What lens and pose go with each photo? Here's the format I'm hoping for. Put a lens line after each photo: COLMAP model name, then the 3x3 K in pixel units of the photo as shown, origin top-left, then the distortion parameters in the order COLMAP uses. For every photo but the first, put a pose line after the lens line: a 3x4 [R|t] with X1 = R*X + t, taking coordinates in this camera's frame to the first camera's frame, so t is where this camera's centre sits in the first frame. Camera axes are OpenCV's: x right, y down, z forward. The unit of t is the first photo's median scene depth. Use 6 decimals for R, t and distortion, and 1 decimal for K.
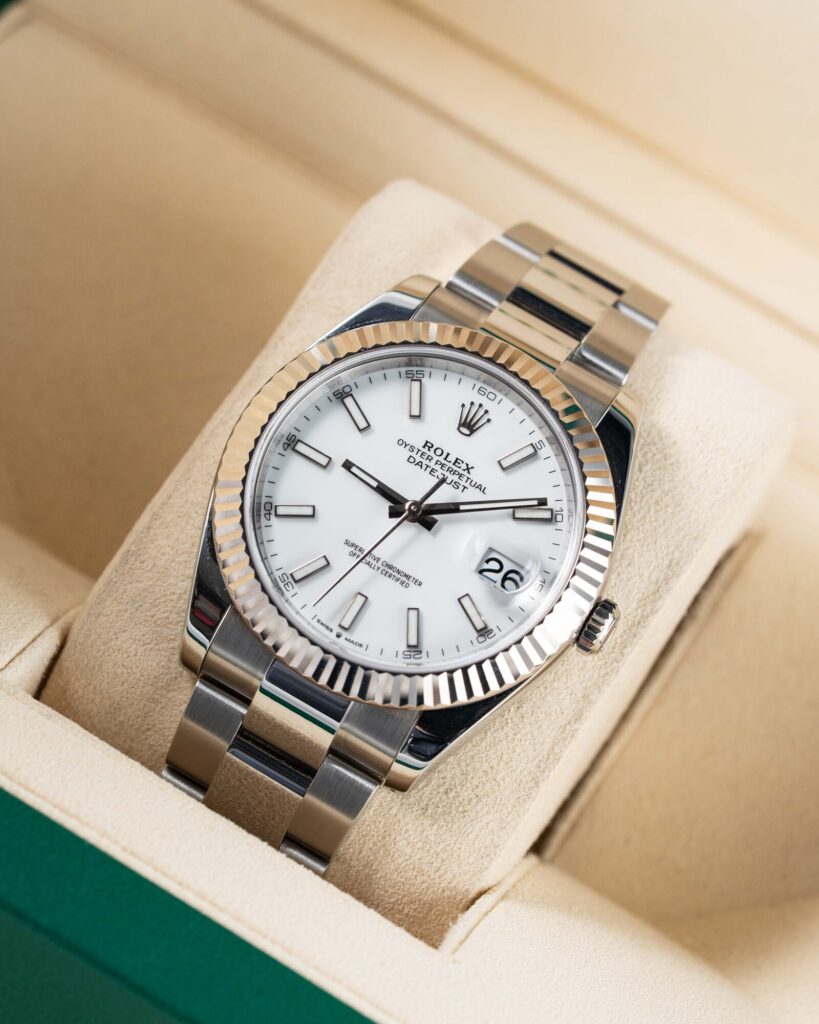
lens RADIAL K [[4010.4, 0, 409.5], [0, 4010.4, 512.0], [0, 0, 1]] dist [0.197480, -4.339928]
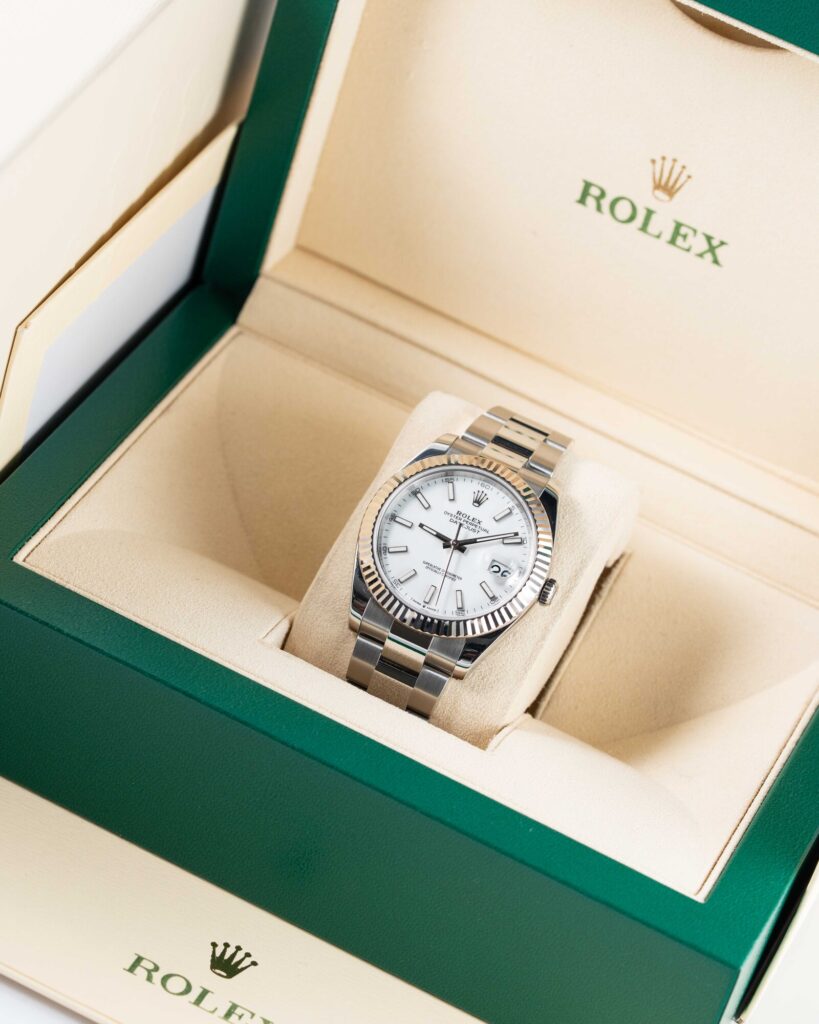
lens RADIAL K [[4010.4, 0, 409.5], [0, 4010.4, 512.0], [0, 0, 1]] dist [0.197480, -4.339928]
pose [[0.996046, -0.088073, -0.011638, 0.003319], [0.086536, 0.991500, -0.097160, 0.181857], [0.020096, 0.095769, 0.995201, -1.061701]]
